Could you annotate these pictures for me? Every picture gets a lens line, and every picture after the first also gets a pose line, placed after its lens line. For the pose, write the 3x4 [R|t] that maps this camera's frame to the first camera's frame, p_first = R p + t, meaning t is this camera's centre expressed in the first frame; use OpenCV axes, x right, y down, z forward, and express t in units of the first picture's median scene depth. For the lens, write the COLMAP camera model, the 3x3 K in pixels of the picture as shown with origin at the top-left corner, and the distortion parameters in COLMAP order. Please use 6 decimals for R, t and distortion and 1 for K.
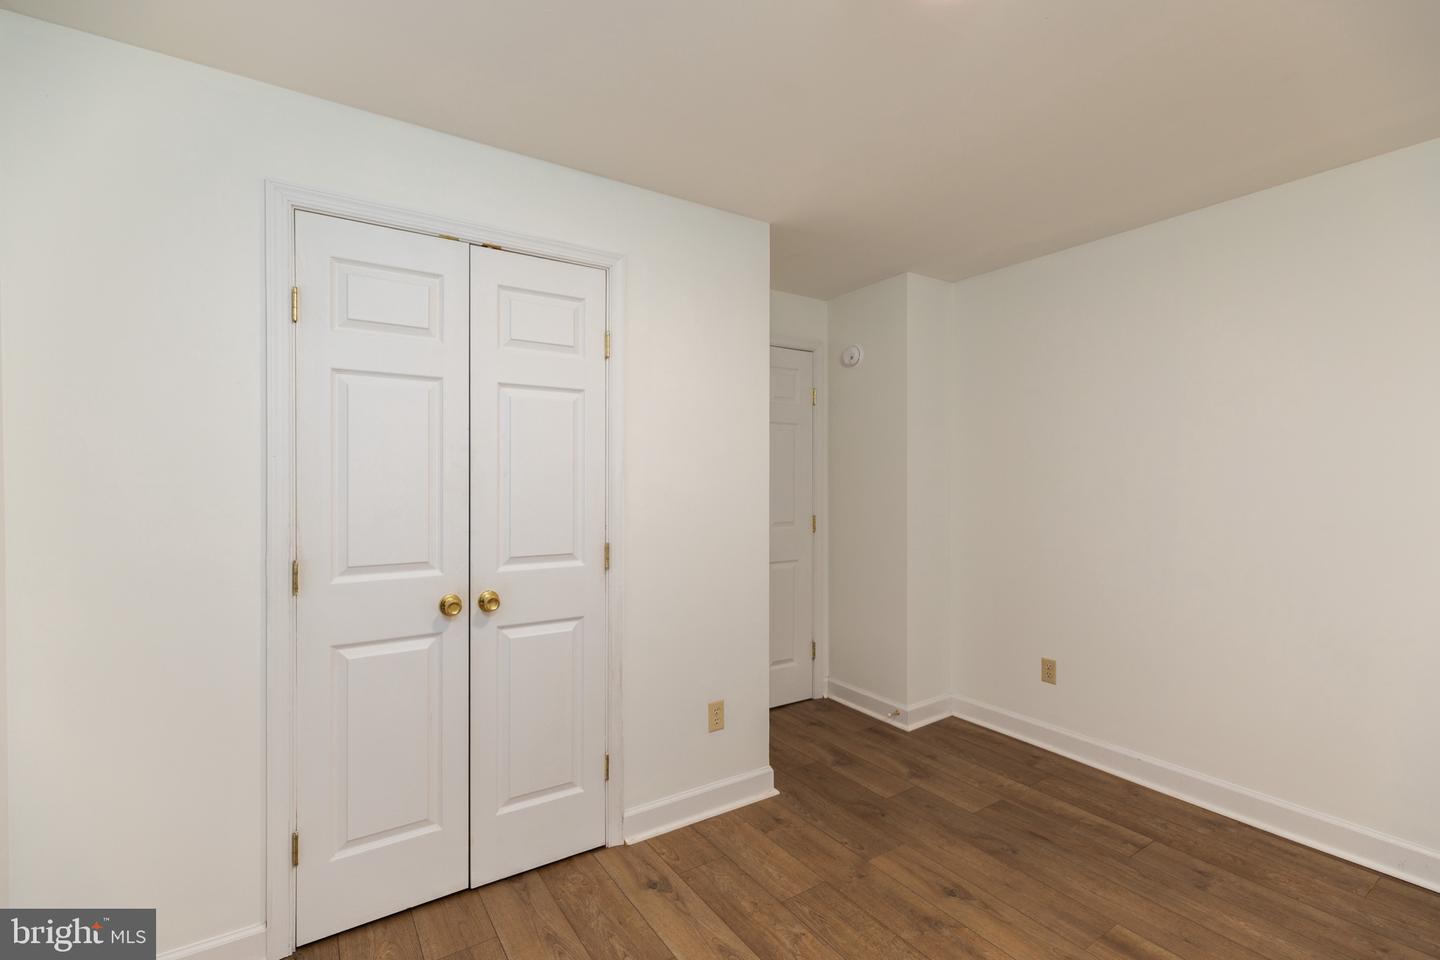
lens RADIAL K [[646.6, 0, 729.0], [0, 646.6, 476.3], [0, 0, 1]] dist [0.004123, 0.000361]
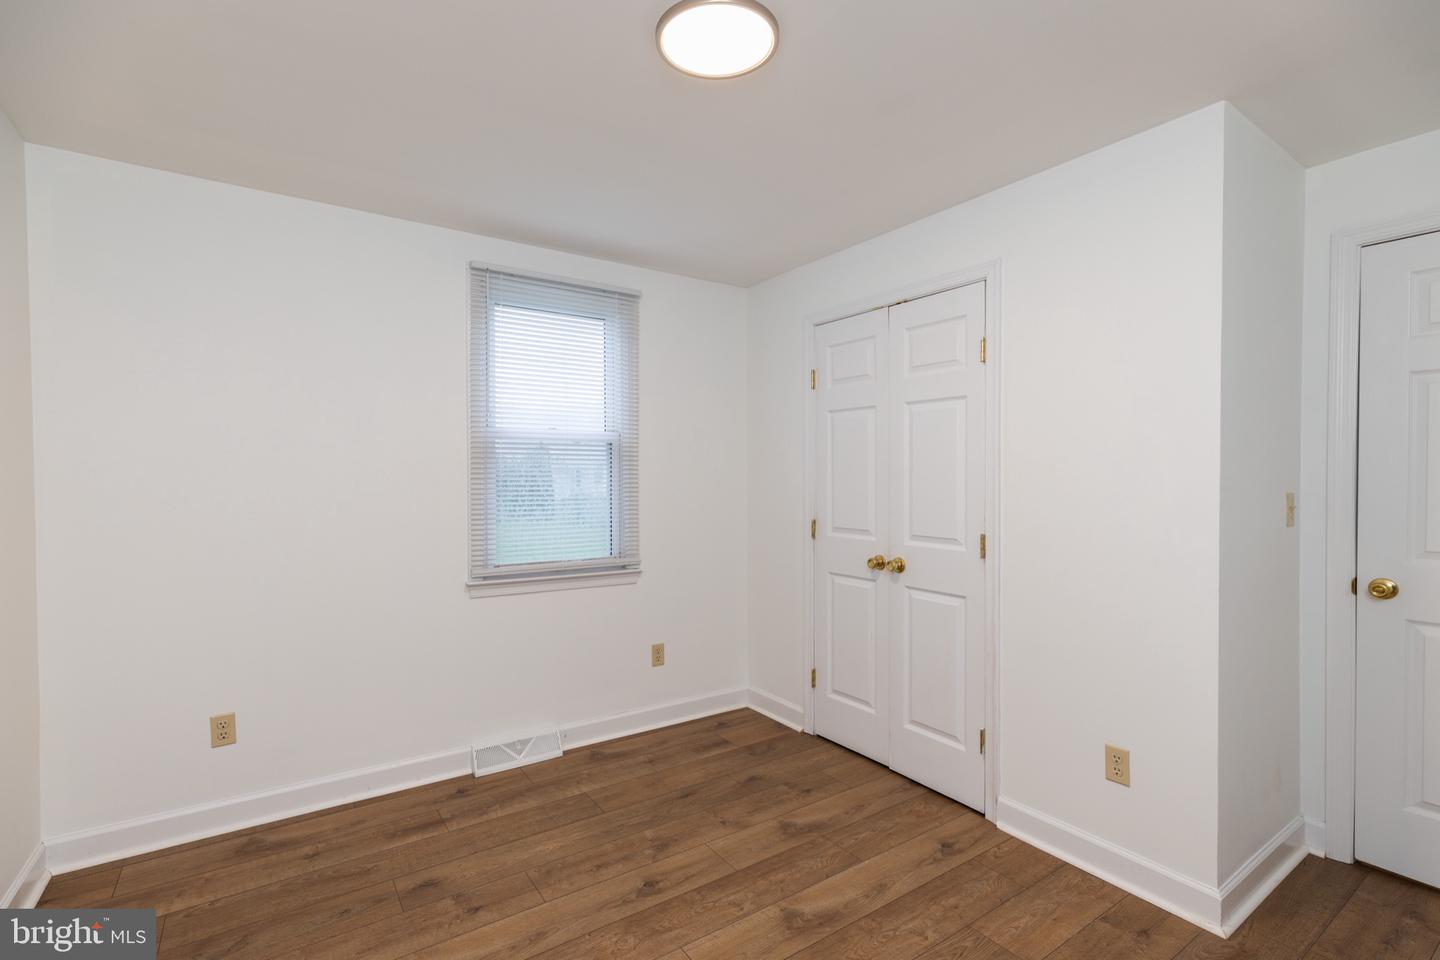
lens RADIAL K [[643.3, 0, 716.3], [0, 643.3, 480.5], [0, 0, 1]] dist [0.003171, 0.000400]
pose [[0.018469, 0.005970, -0.999812, 0.958664], [0.005232, 0.999968, 0.006067, 0.006145], [0.999816, -0.005343, 0.018437, 0.594177]]
